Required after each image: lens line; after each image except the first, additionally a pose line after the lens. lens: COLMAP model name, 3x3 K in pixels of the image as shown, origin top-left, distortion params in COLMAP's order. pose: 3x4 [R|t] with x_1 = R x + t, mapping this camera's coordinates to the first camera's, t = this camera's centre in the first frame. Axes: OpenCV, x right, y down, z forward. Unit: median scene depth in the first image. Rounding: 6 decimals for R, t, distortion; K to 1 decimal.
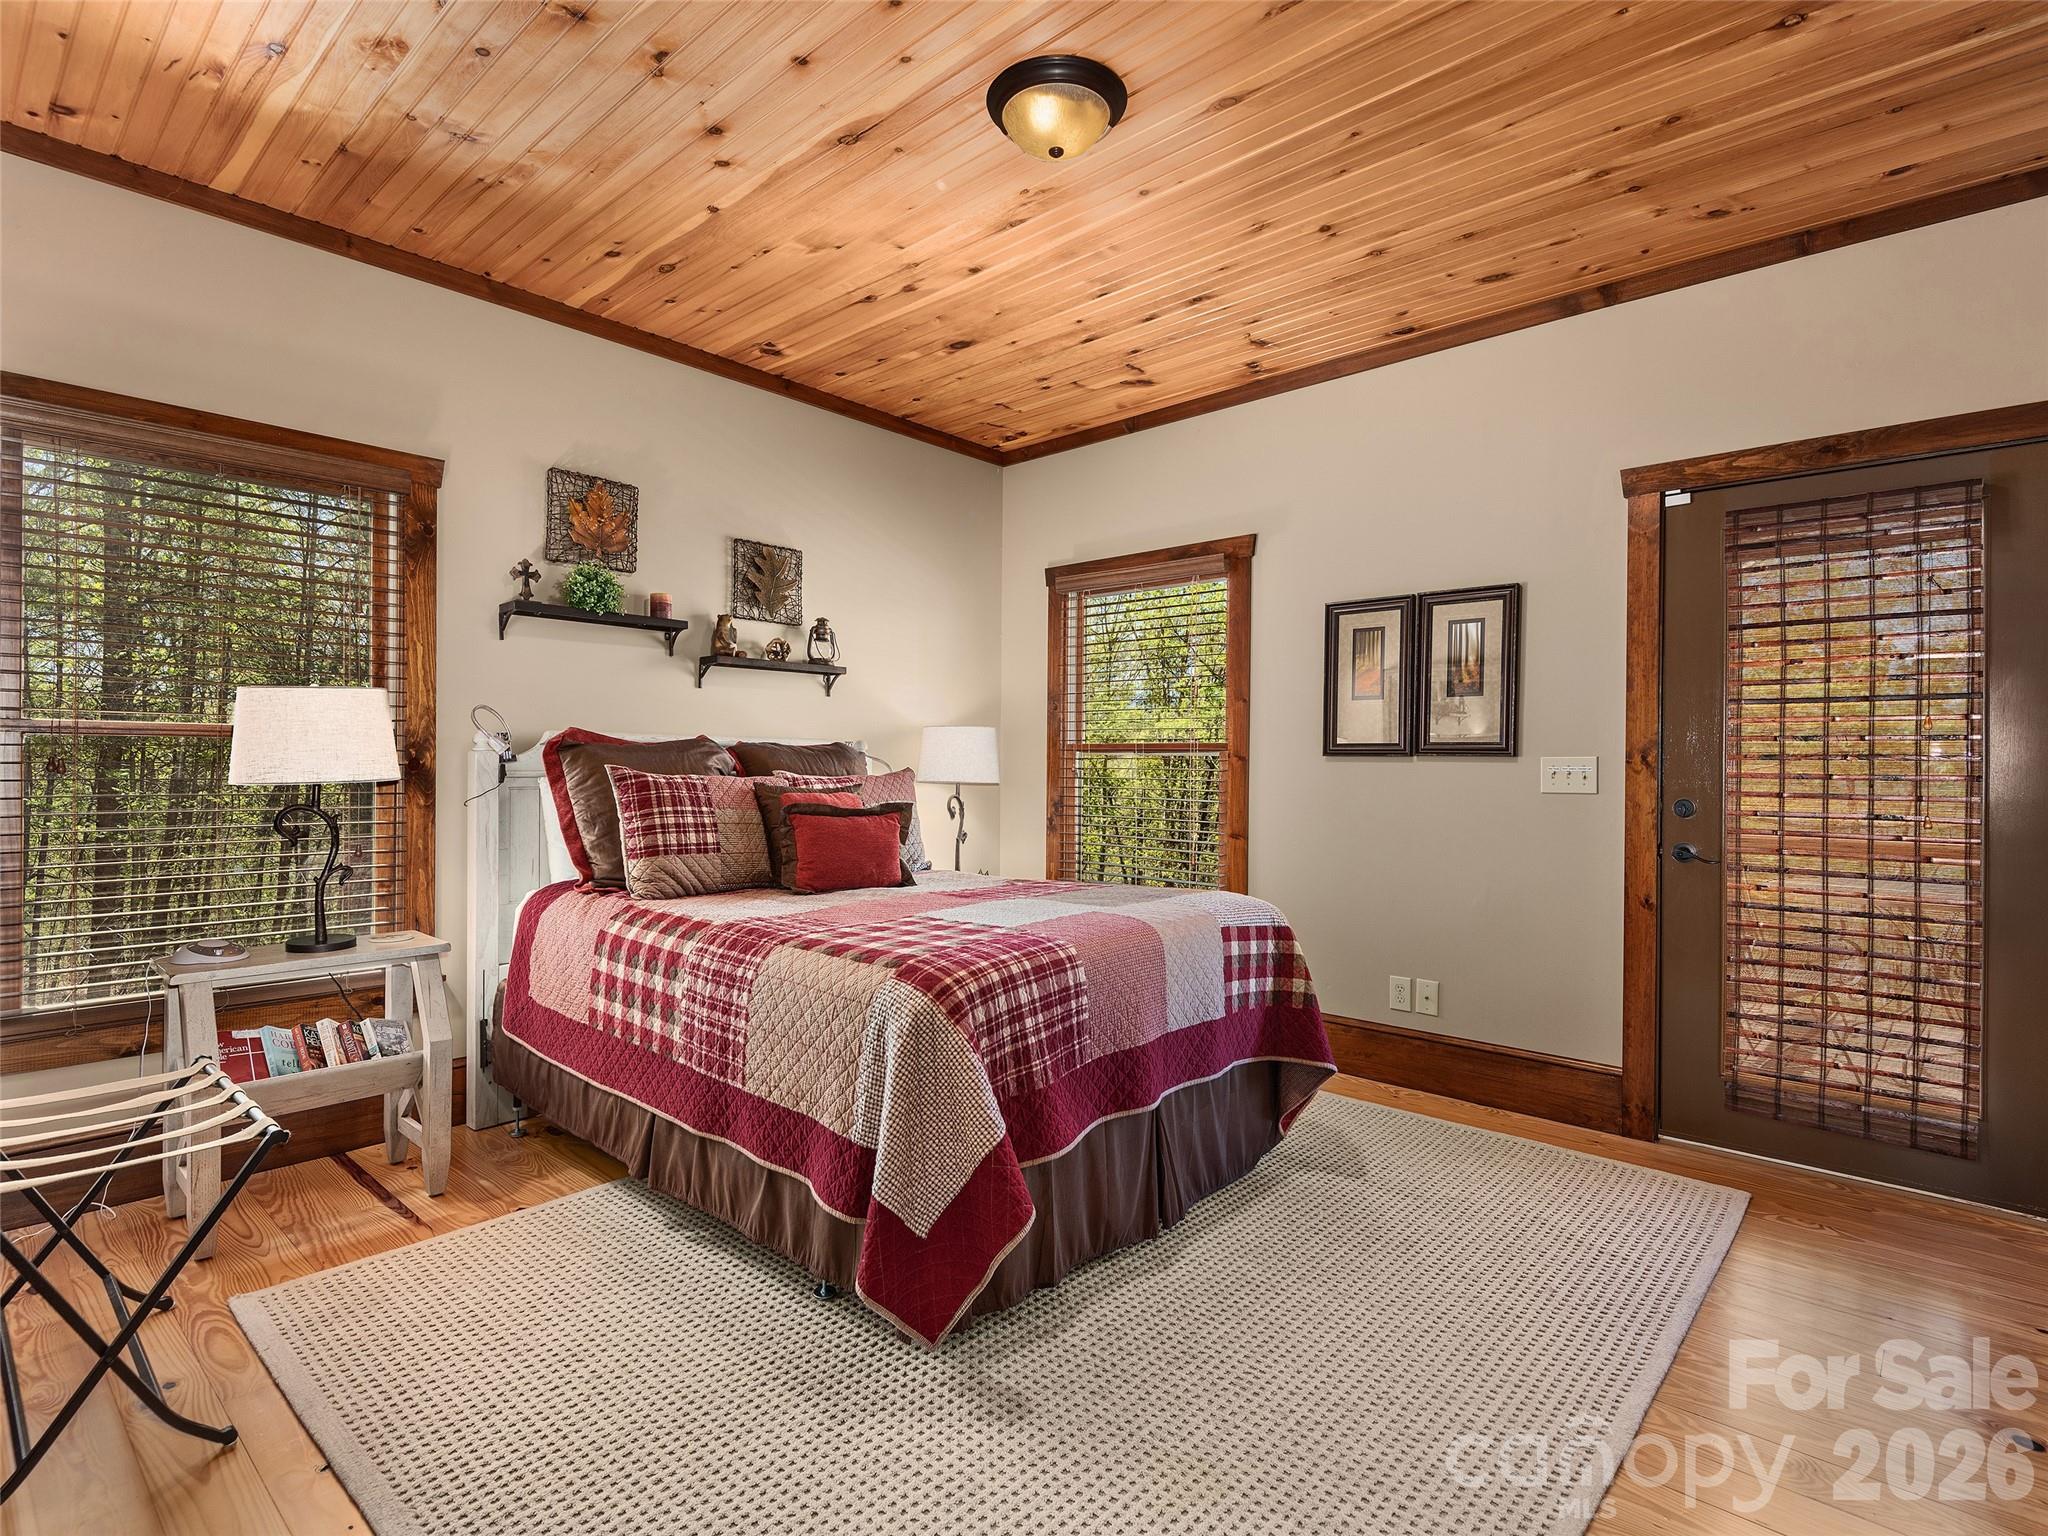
lens RADIAL K [[1031.2, 0, 1018.4], [0, 1031.2, 764.3], [0, 0, 1]] dist [0.033612, -0.025123]
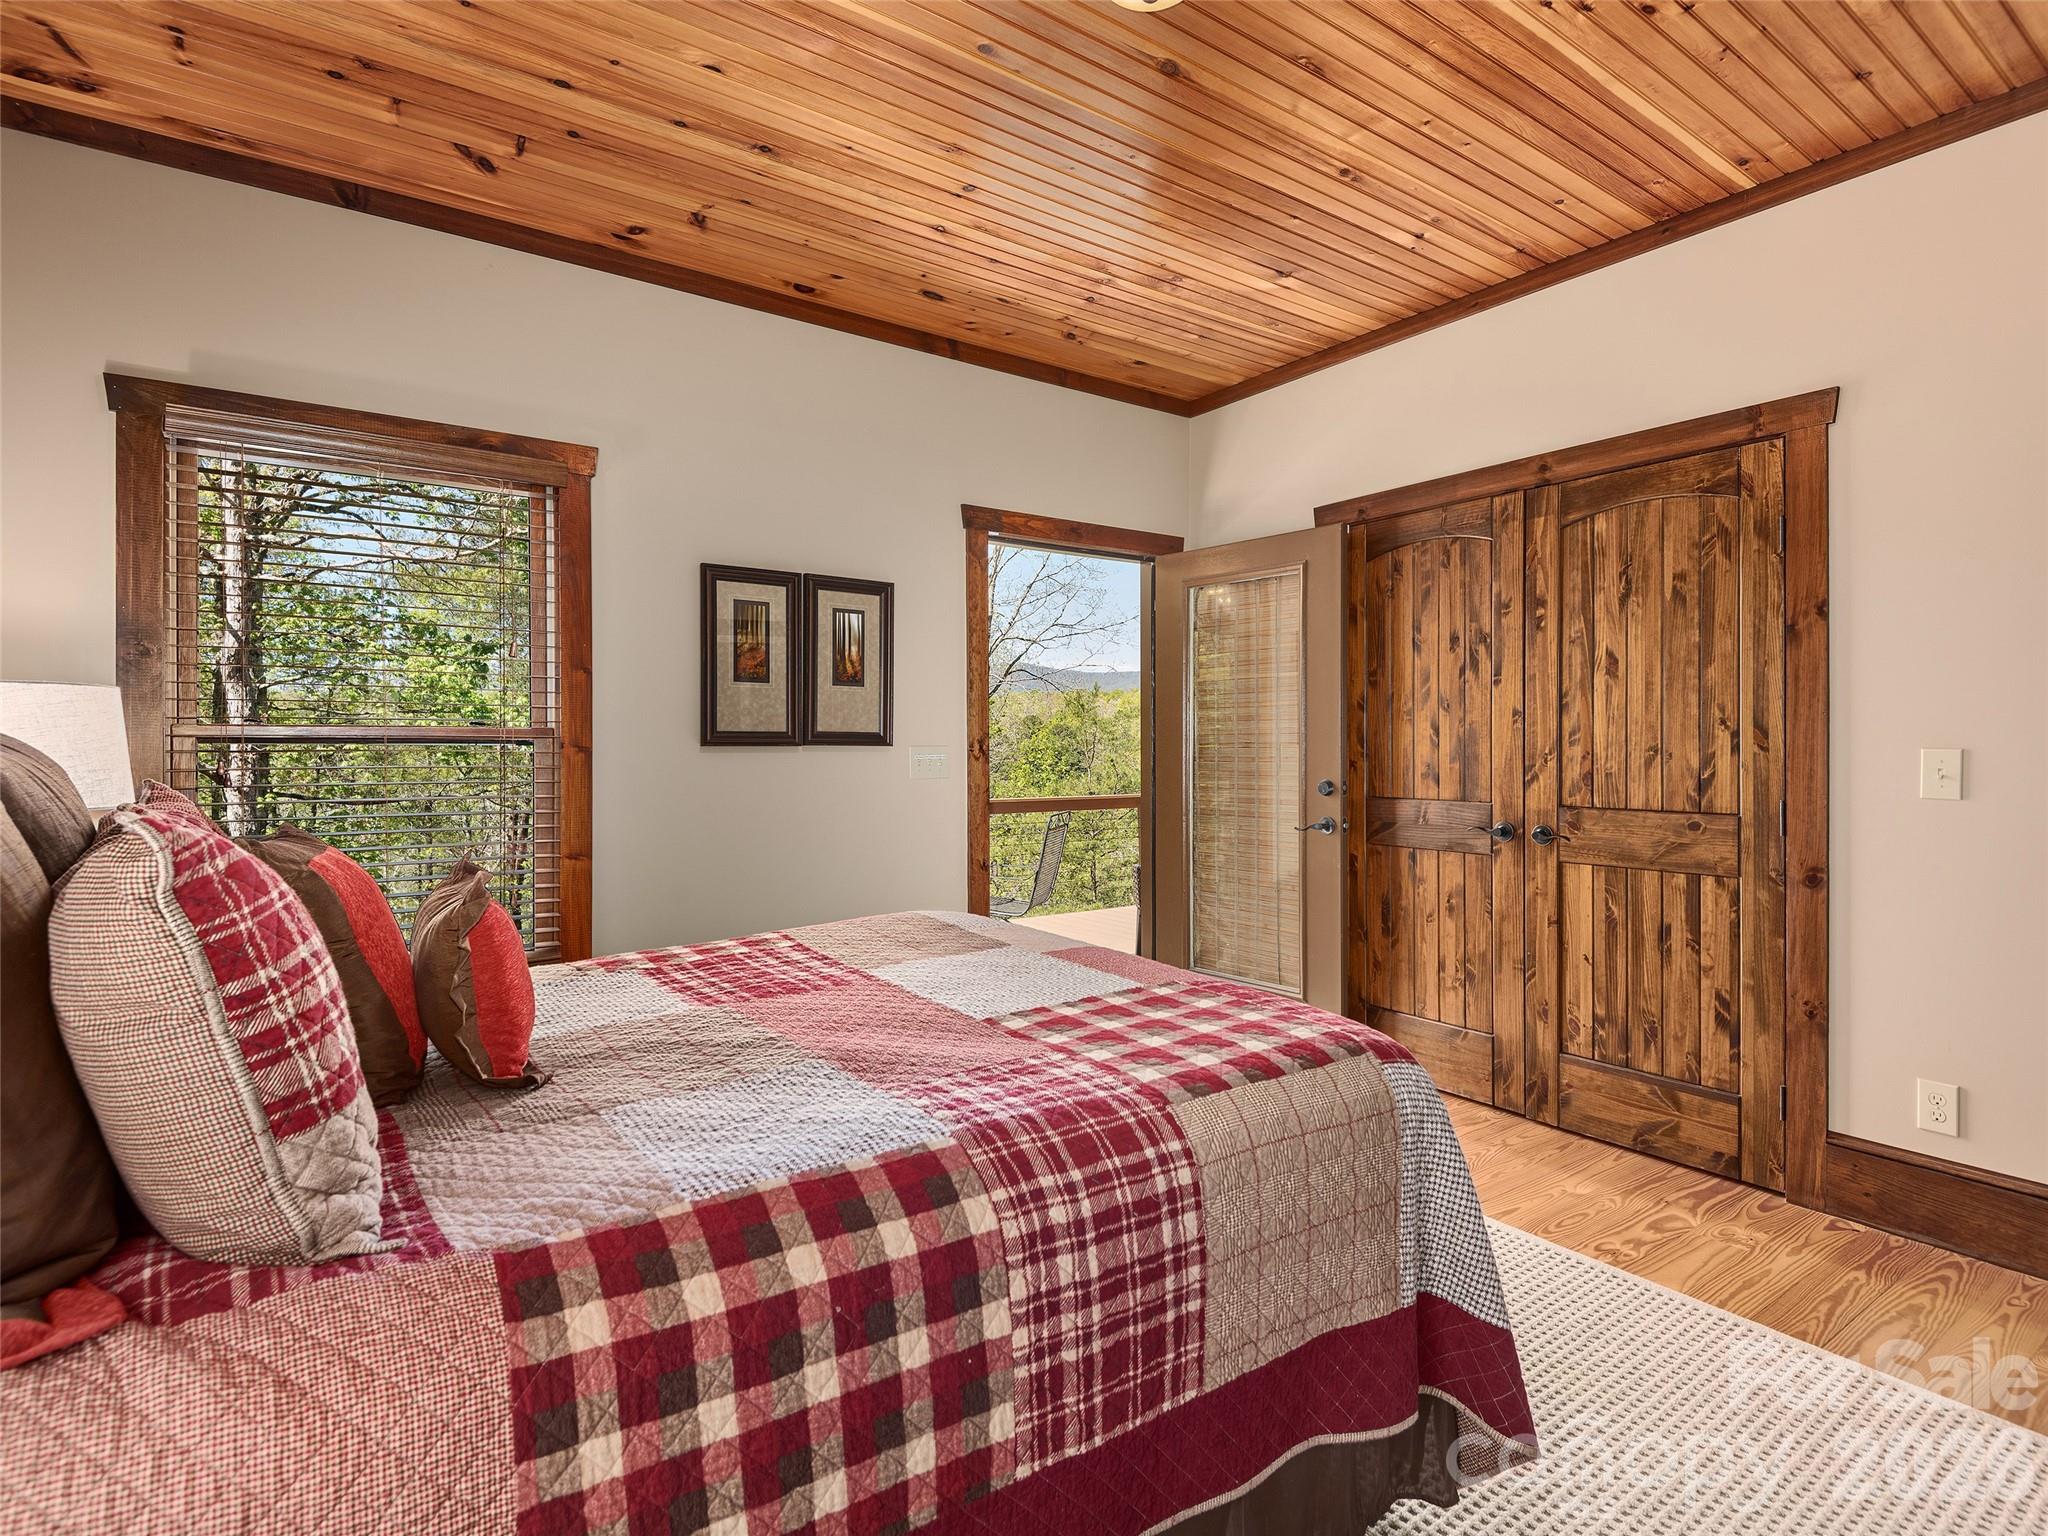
lens RADIAL K [[1051.2, 0, 1023.9], [0, 1051.2, 739.3], [0, 0, 1]] dist [0.034512, -0.026078]
pose [[0.210397, -0.002793, 0.977612, -0.534404], [0.003796, 0.999991, 0.002040, -0.016130], [-0.977609, 0.003282, 0.210406, 0.635610]]
